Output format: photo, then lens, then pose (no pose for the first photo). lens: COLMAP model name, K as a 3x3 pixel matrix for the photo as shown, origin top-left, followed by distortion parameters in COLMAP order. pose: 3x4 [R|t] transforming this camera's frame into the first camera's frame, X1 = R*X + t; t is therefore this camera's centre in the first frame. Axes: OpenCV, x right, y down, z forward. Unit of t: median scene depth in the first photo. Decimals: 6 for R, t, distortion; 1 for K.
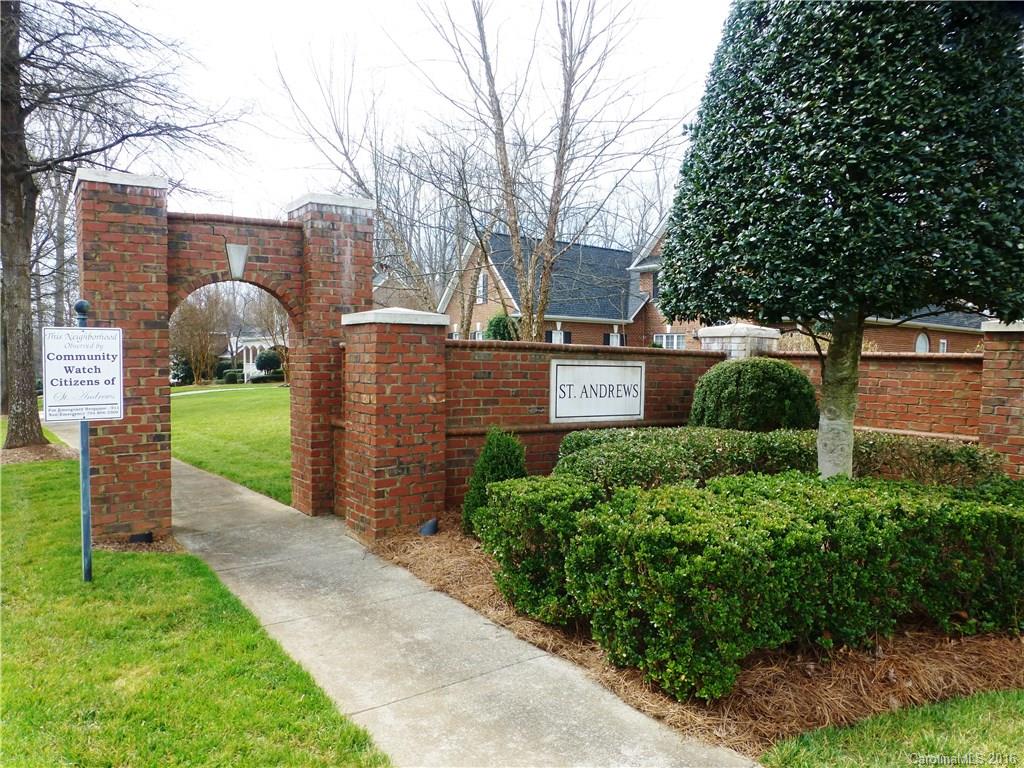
lens RADIAL K [[716.1, 0, 512.5], [0, 716.1, 387.1], [0, 0, 1]] dist [-0.050772, -0.002930]
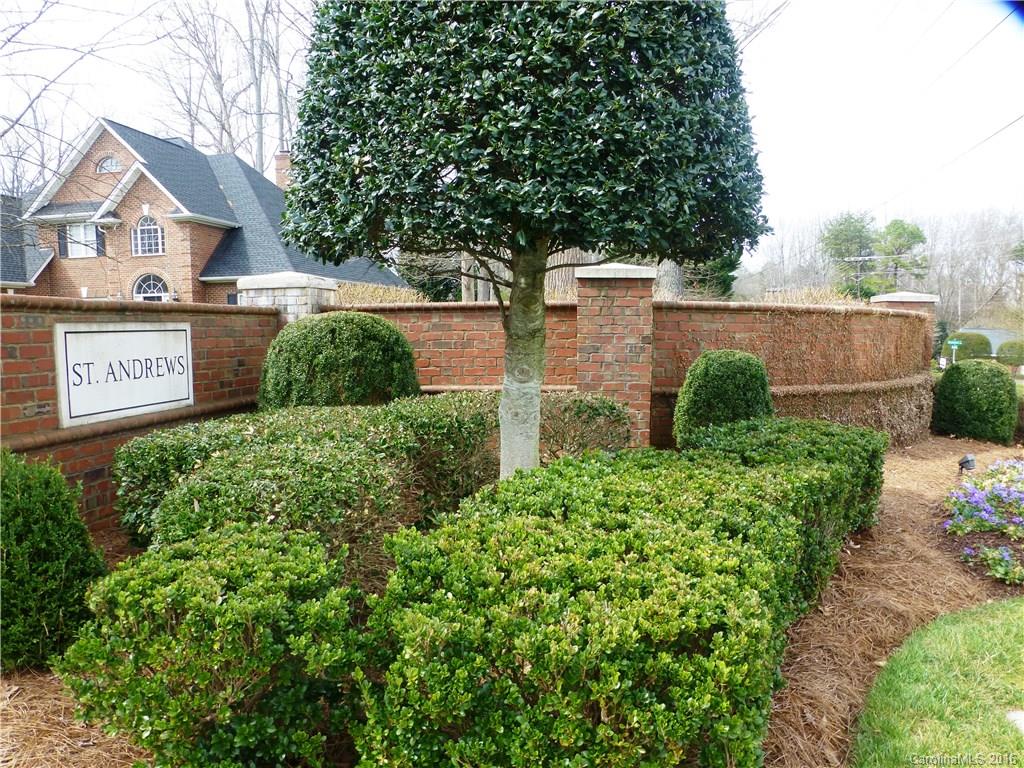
lens RADIAL K [[716.1, 0, 511.9], [0, 716.1, 384.1], [0, 0, 1]] dist [-0.050772, -0.002930]
pose [[0.710549, -0.091826, 0.697631, -0.089032], [0.058424, 0.995724, 0.071558, -0.007603], [-0.701218, -0.010087, 0.712875, 0.304688]]
